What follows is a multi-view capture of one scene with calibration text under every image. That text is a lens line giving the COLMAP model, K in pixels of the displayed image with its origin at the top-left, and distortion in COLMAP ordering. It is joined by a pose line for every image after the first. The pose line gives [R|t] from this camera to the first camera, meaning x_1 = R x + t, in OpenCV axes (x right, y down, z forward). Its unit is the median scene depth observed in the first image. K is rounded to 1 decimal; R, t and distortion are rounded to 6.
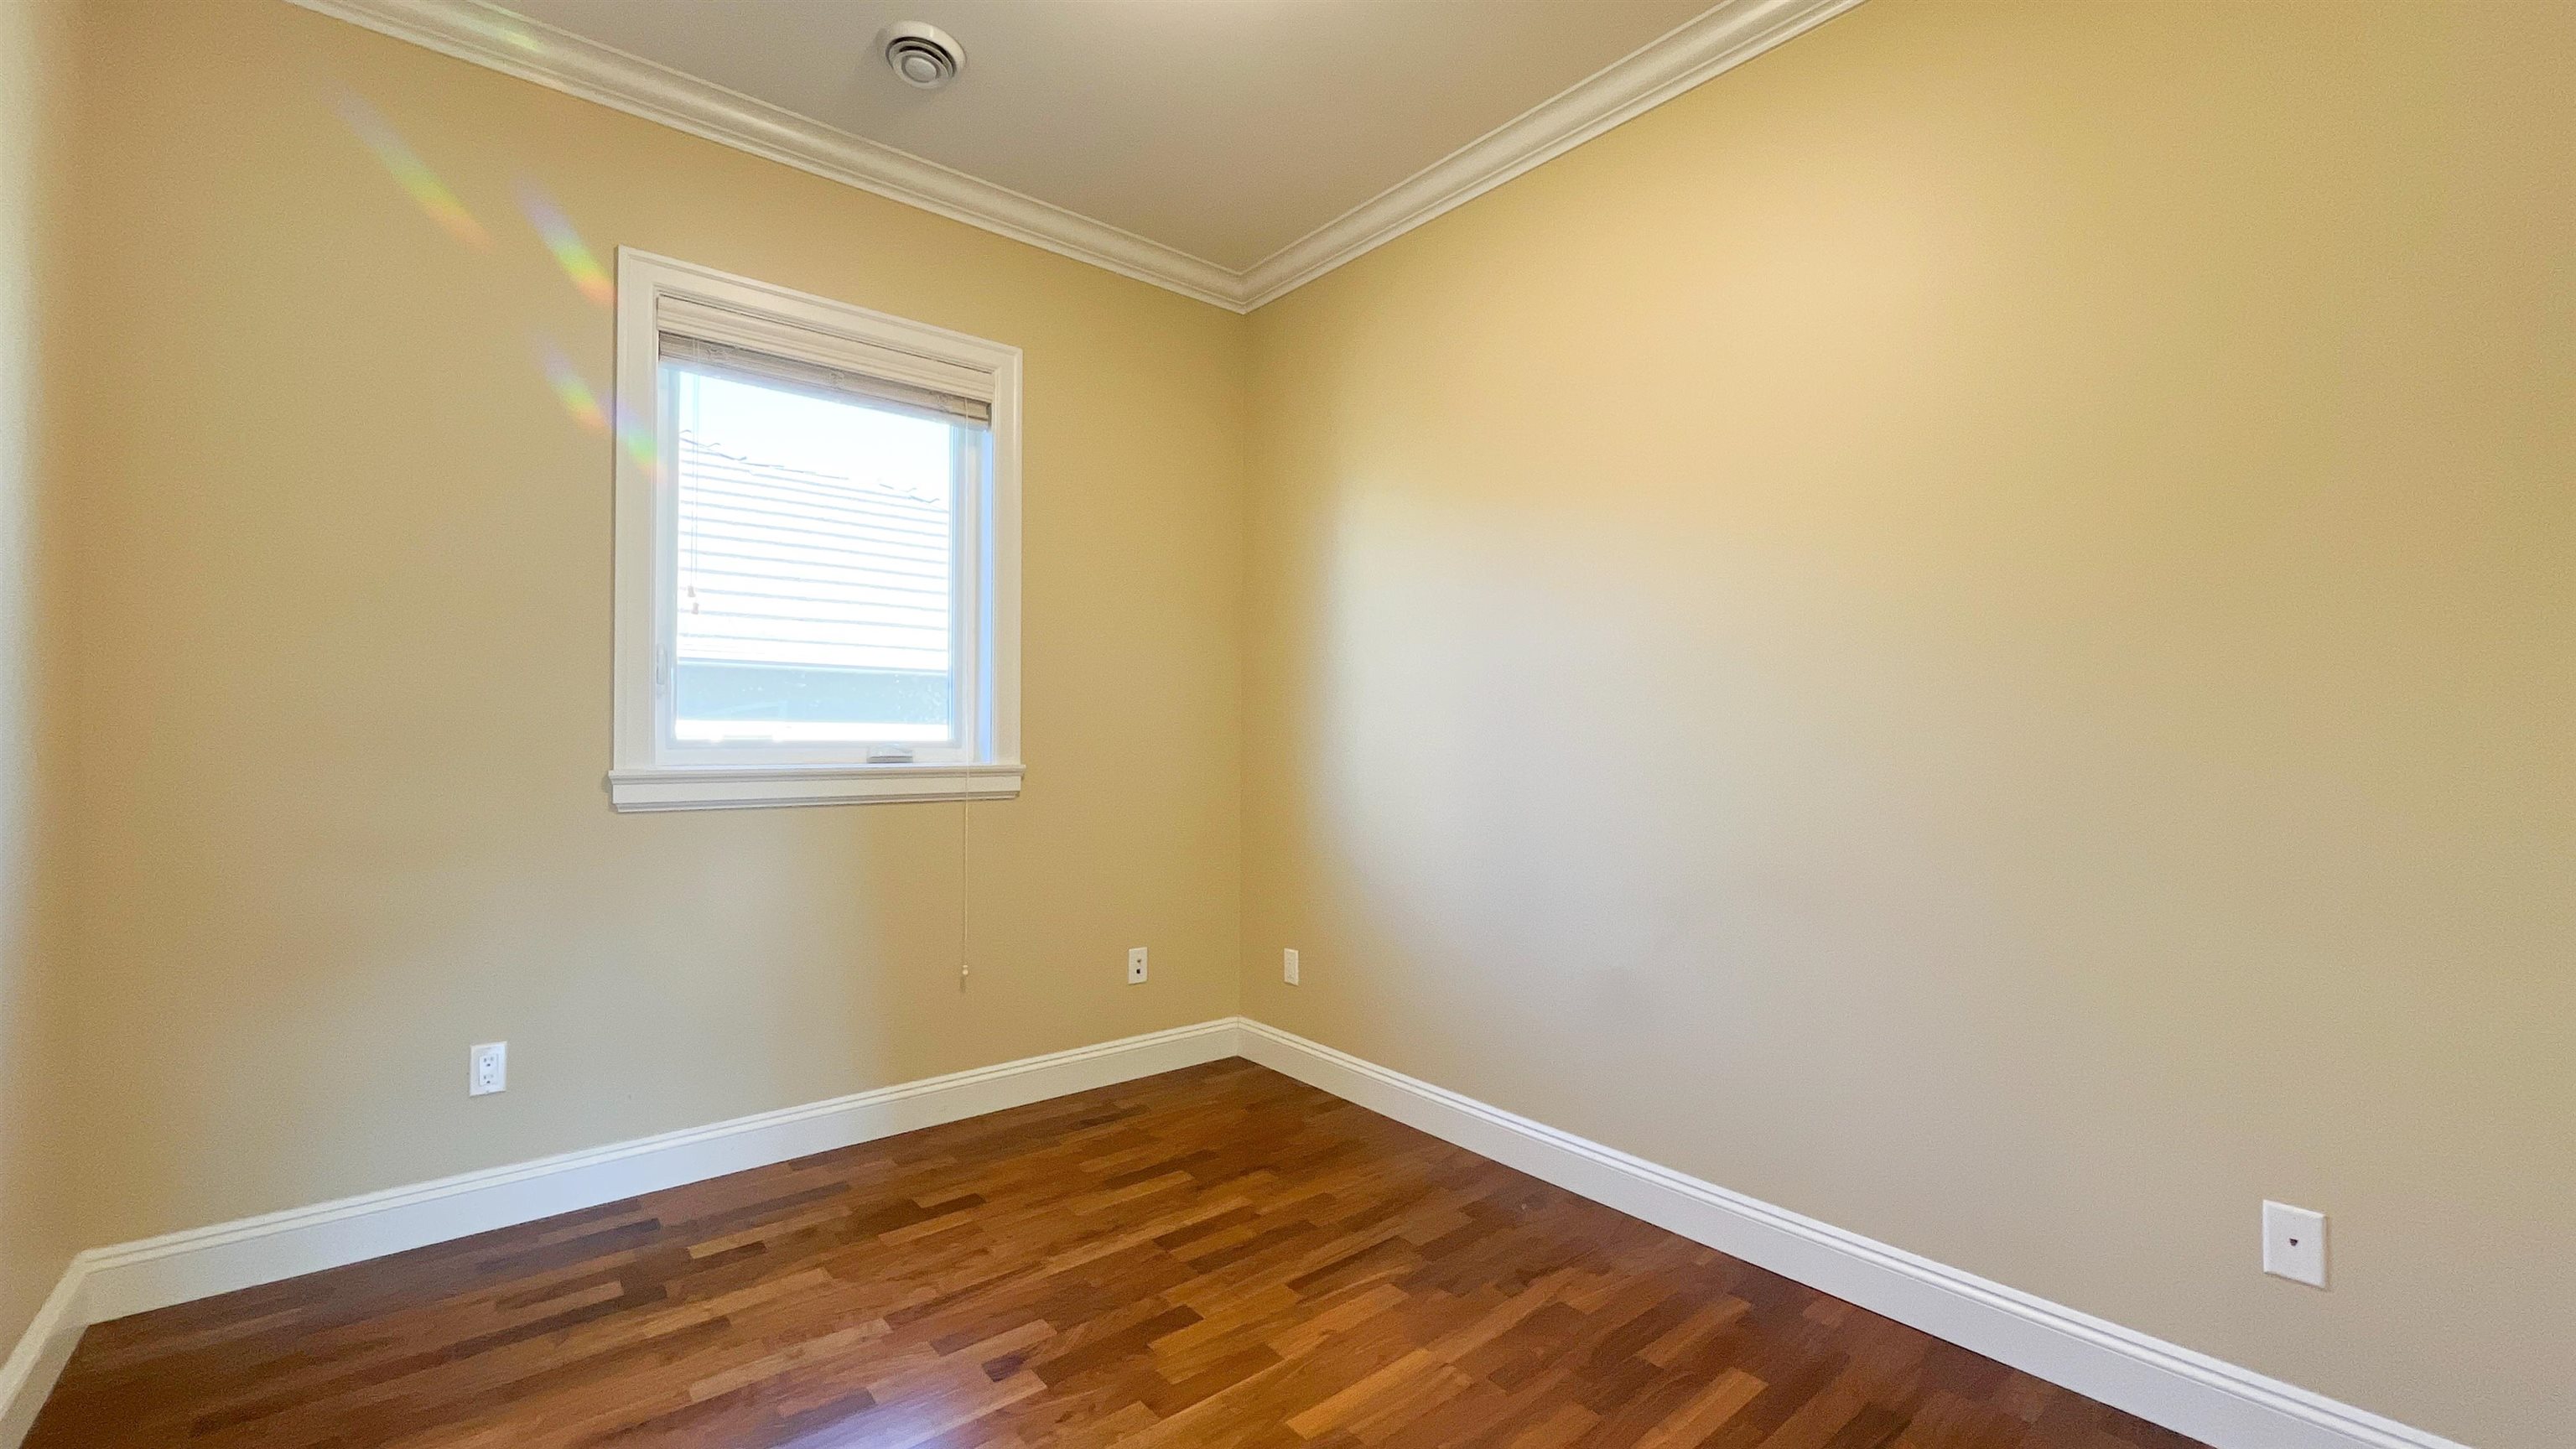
lens RADIAL K [[1045.1, 0, 1297.7], [0, 1045.1, 716.7], [0, 0, 1]] dist [-0.001091, 0.000197]
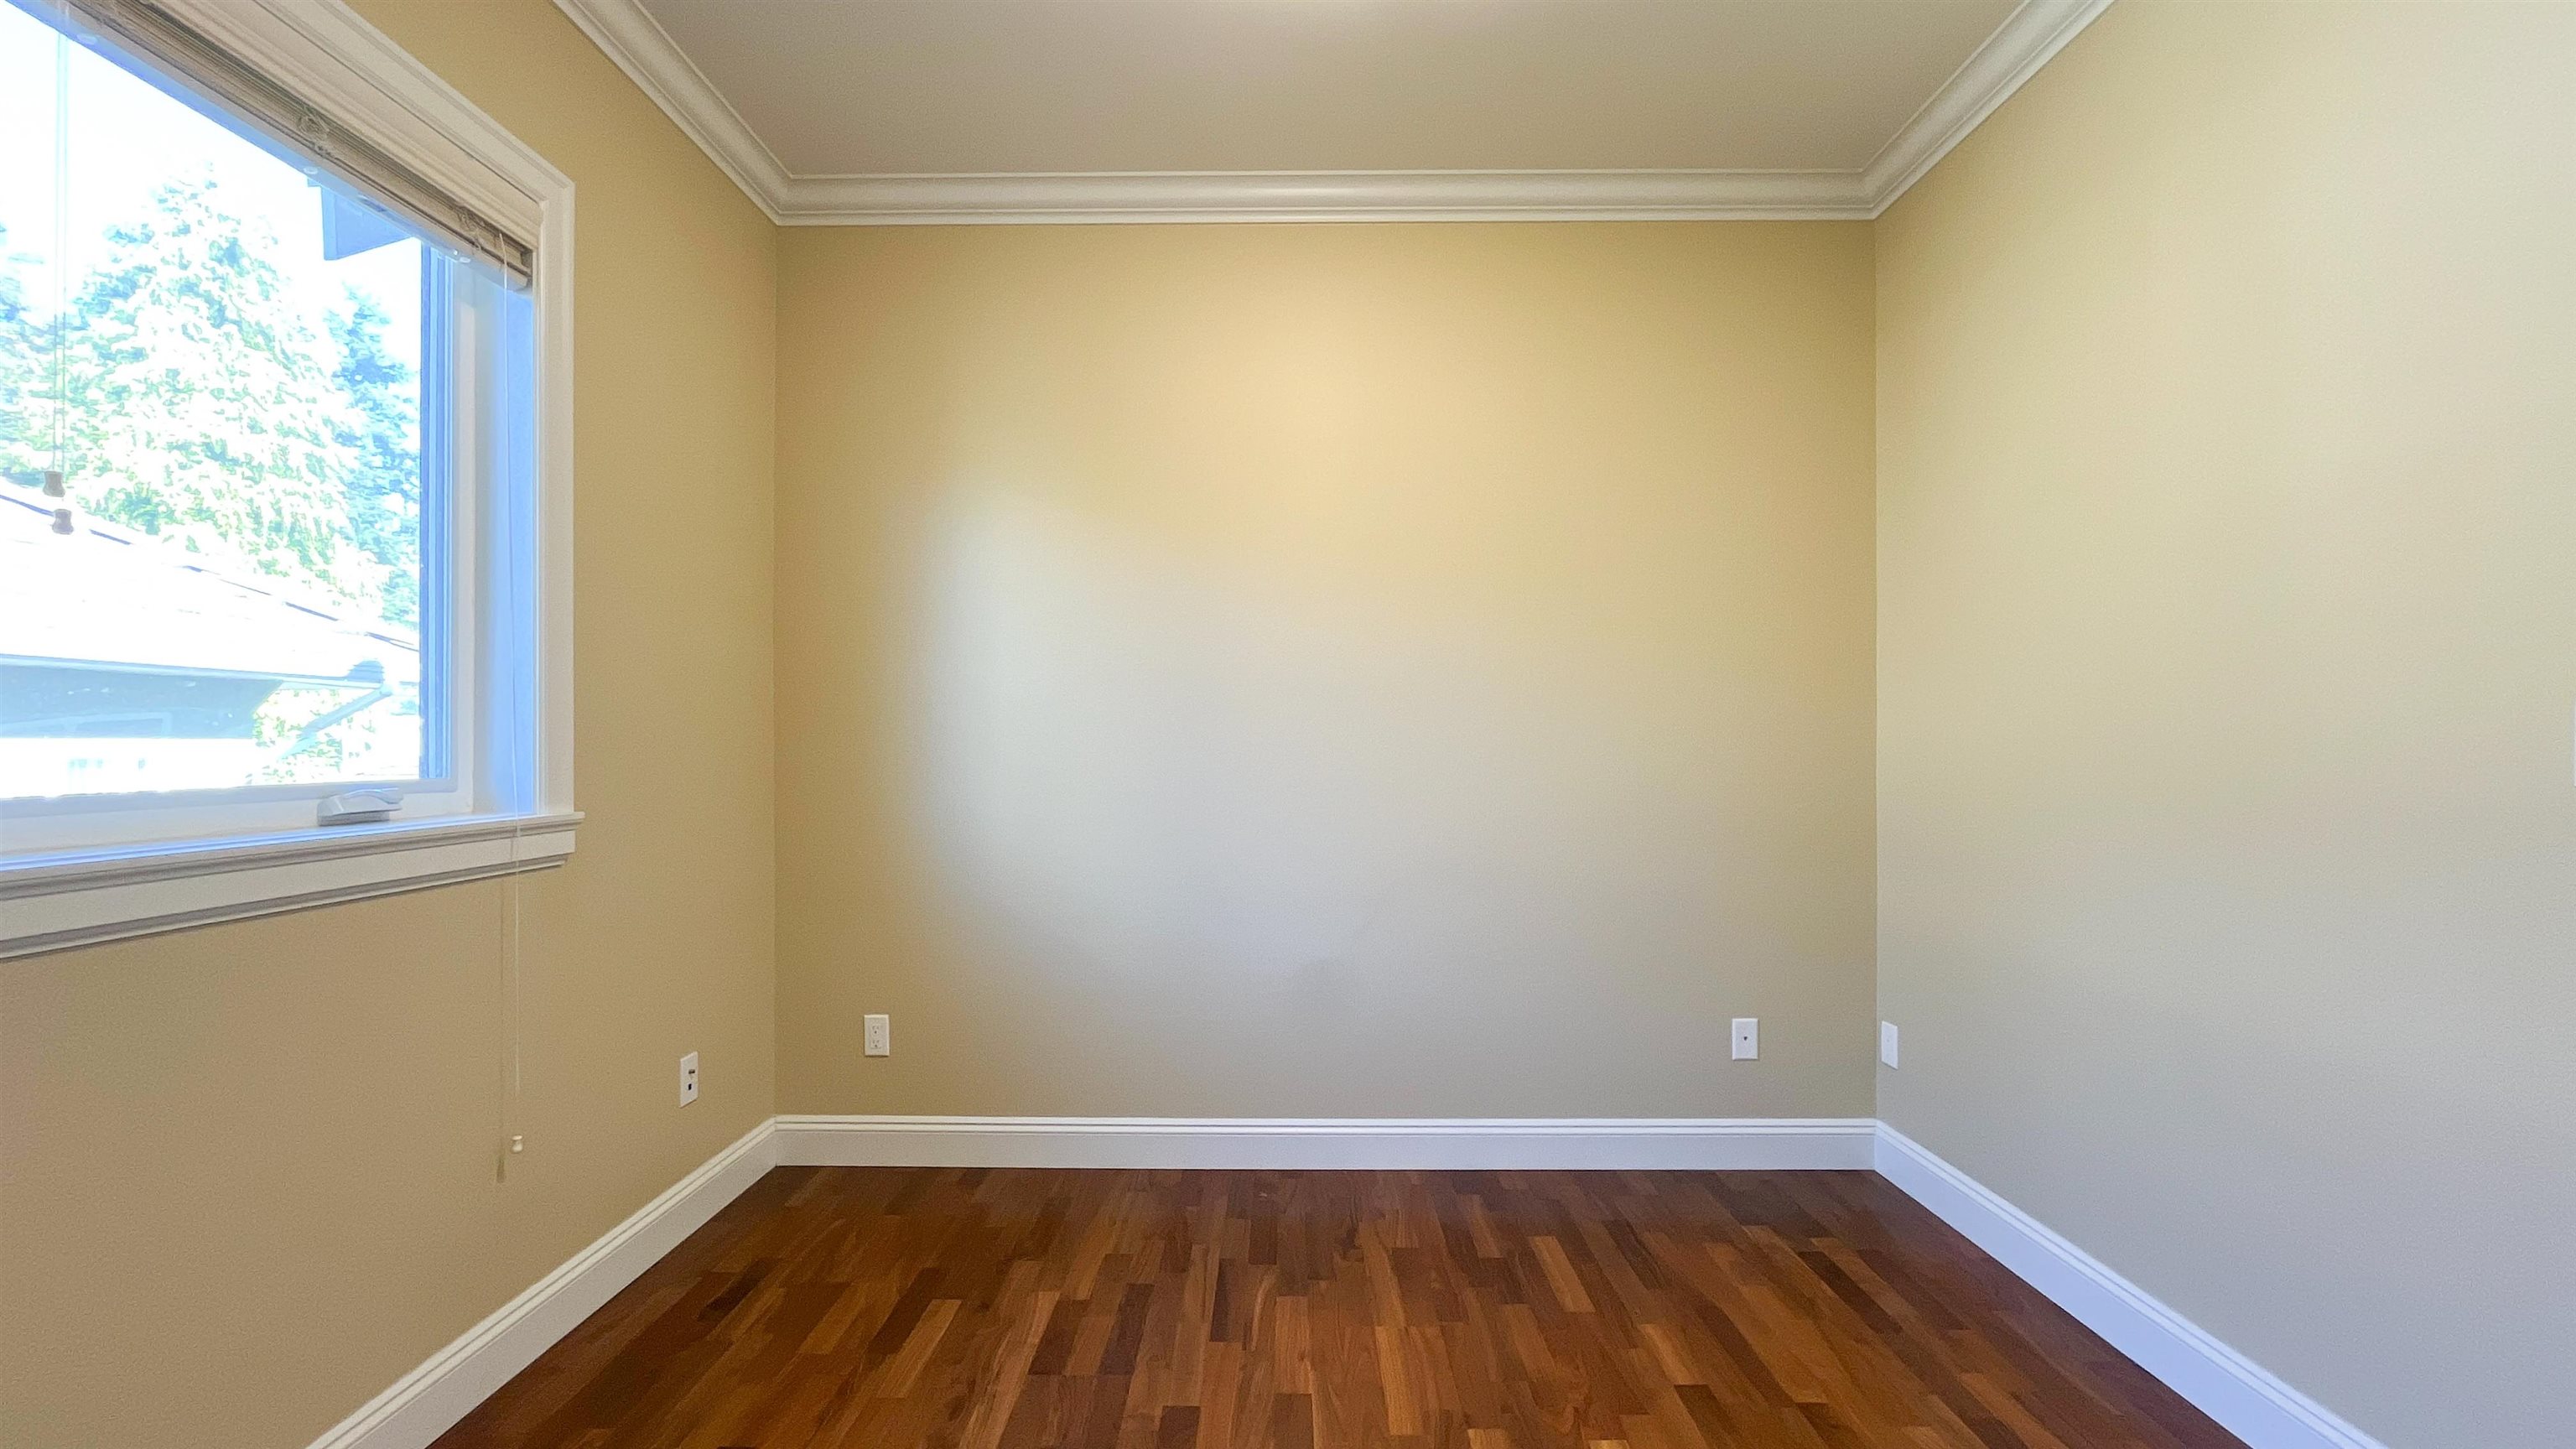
lens RADIAL K [[1045.1, 0, 1282.2], [0, 1045.1, 732.7], [0, 0, 1]] dist [-0.001091, 0.000197]
pose [[0.645023, 0.001614, 0.764162, -0.569283], [-0.009751, 0.999934, 0.006119, -0.016338], [-0.764101, -0.011398, 0.644996, 0.275680]]
